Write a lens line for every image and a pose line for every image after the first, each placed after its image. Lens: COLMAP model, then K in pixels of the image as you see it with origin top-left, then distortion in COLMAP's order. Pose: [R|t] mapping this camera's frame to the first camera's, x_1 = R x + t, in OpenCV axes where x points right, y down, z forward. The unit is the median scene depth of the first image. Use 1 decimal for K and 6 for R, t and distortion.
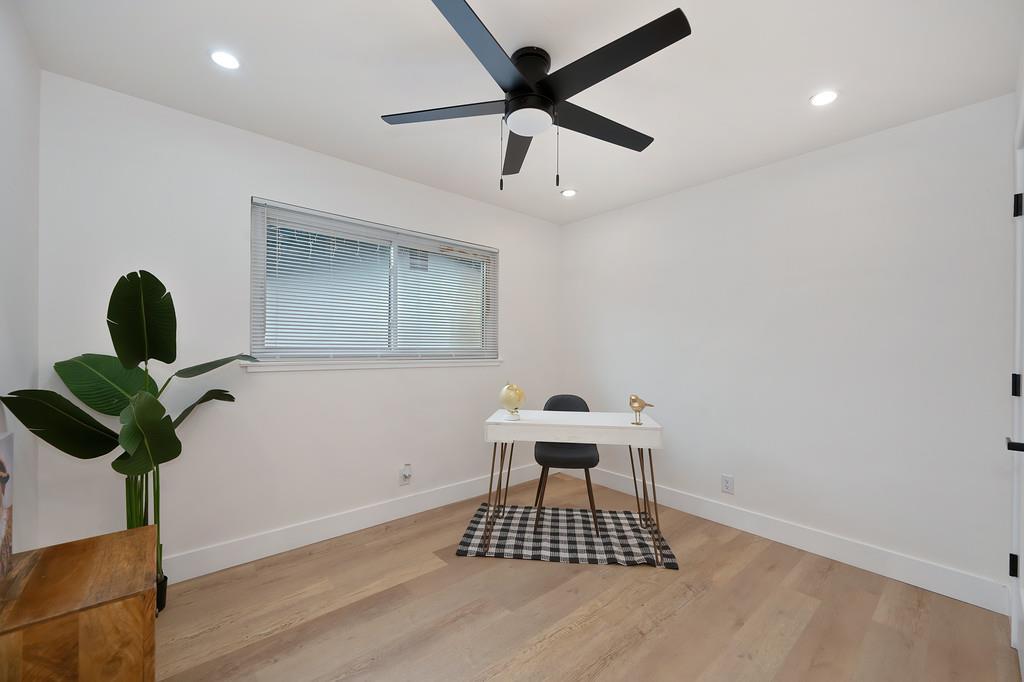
lens RADIAL K [[407.8, 0, 518.2], [0, 407.8, 348.3], [0, 0, 1]] dist [0.000094, -0.000138]
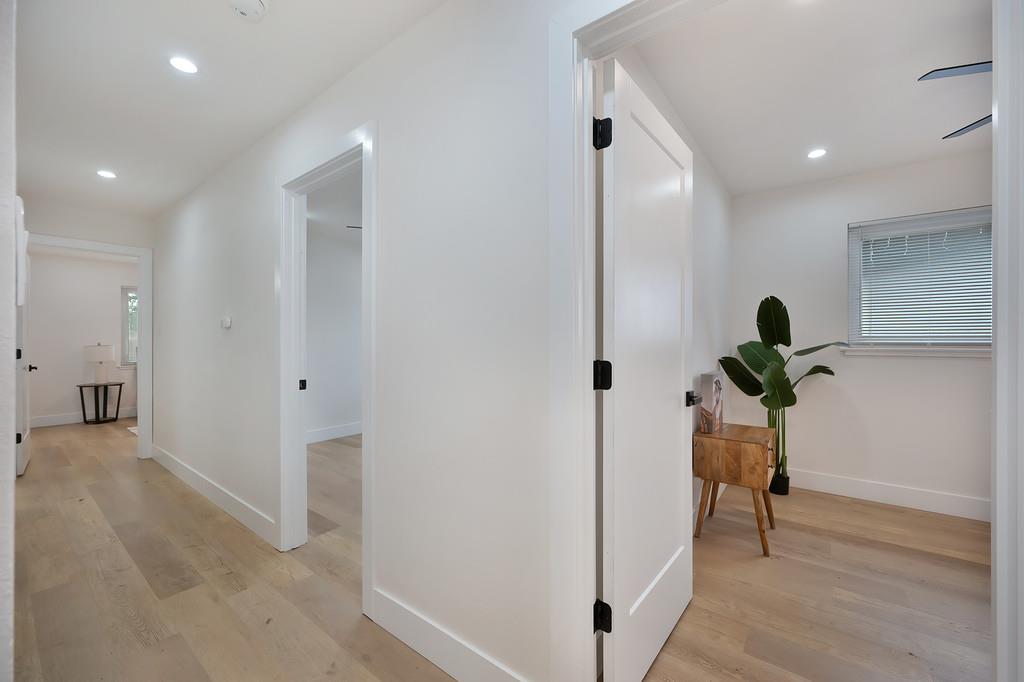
lens RADIAL K [[407.8, 0, 516.2], [0, 407.8, 339.1], [0, 0, 1]] dist [0.000094, -0.000138]
pose [[0.207474, 0.004276, -0.978231, 0.557074], [0.006407, 0.999963, 0.005730, -0.011733], [0.978220, -0.007456, 0.207439, -0.447074]]
